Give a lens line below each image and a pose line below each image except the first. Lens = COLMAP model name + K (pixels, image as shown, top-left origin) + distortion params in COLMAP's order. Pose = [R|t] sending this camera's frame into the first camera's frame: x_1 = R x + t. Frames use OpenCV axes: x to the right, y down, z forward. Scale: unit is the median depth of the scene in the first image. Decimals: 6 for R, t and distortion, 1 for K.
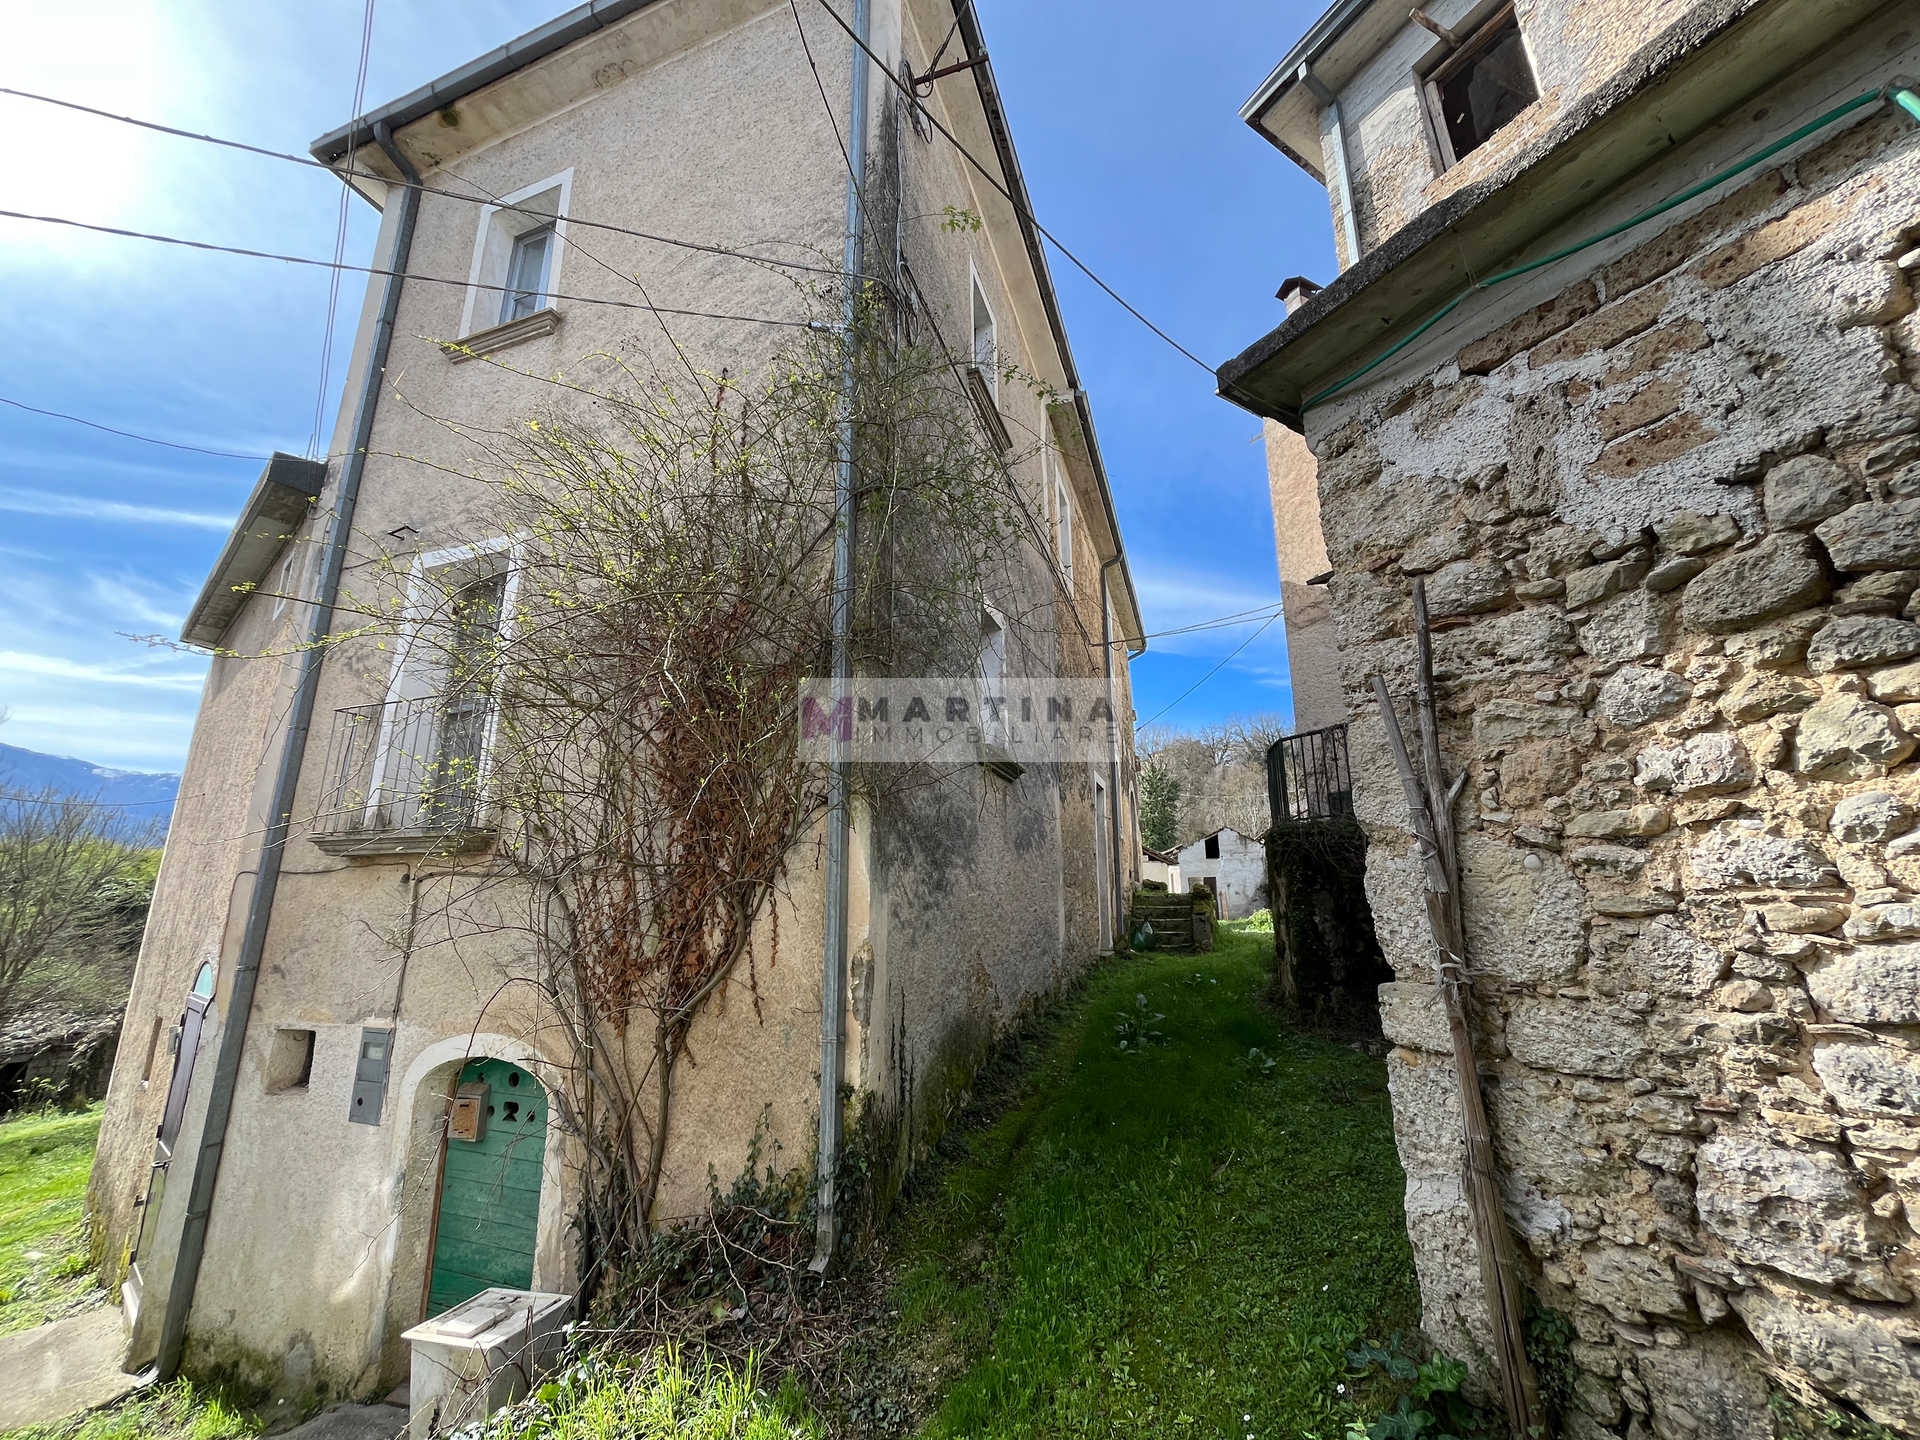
lens RADIAL K [[772.3, 0, 964.0], [0, 772.3, 722.0], [0, 0, 1]] dist [-0.002967, 0.000182]
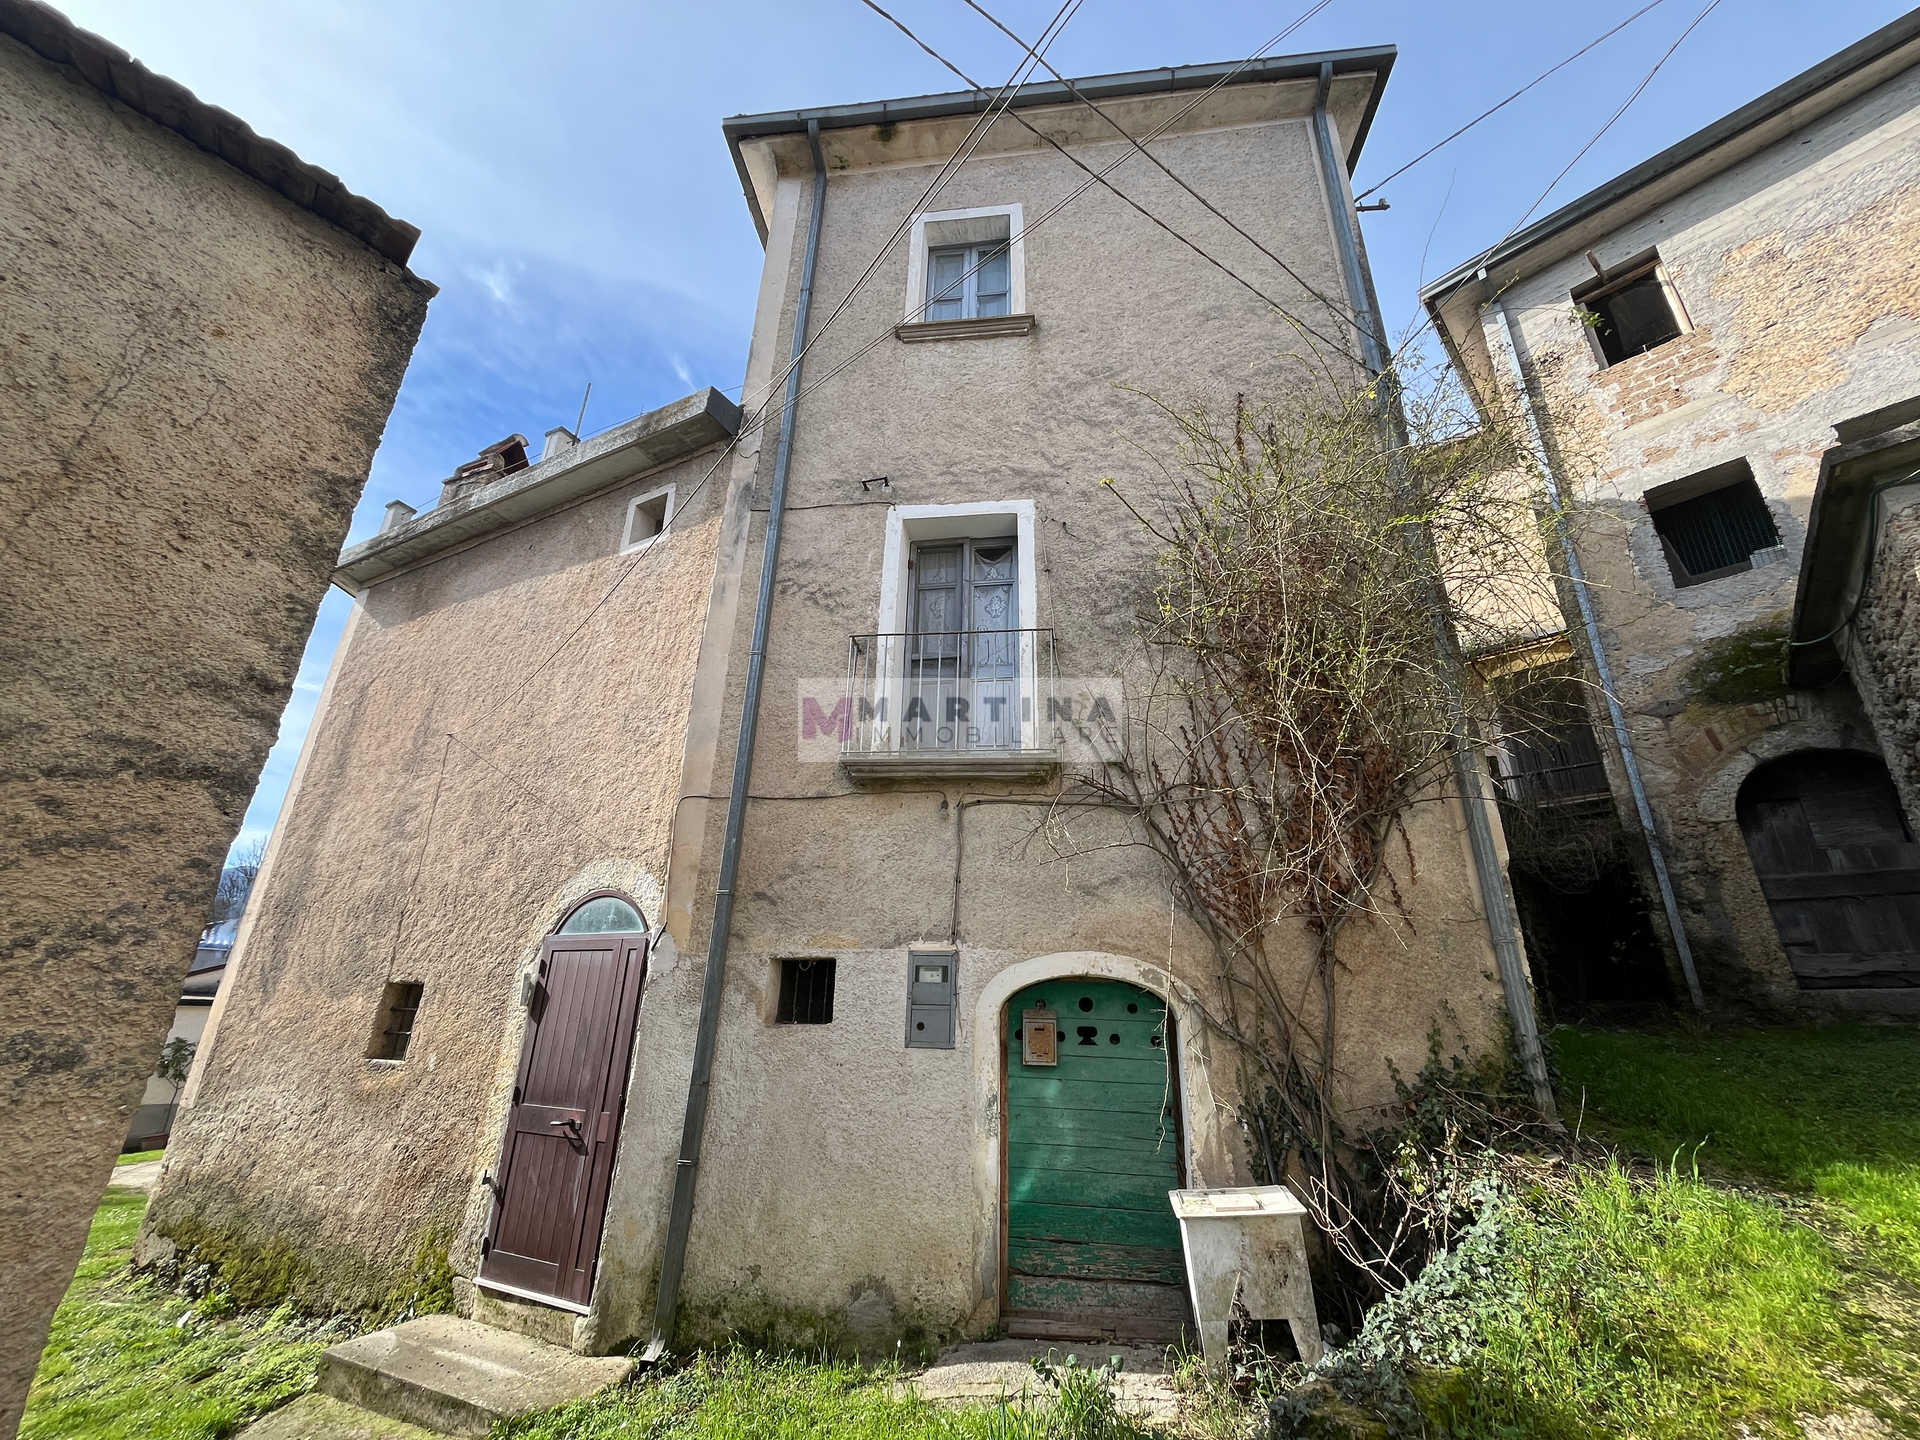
lens RADIAL K [[772.3, 0, 964.0], [0, 772.3, 722.0], [0, 0, 1]] dist [-0.002967, 0.000182]
pose [[0.972818, 0.108615, 0.204518, -0.959244], [-0.083122, 0.988105, -0.129377, 0.234757], [-0.216138, 0.108860, 0.970275, 0.010645]]
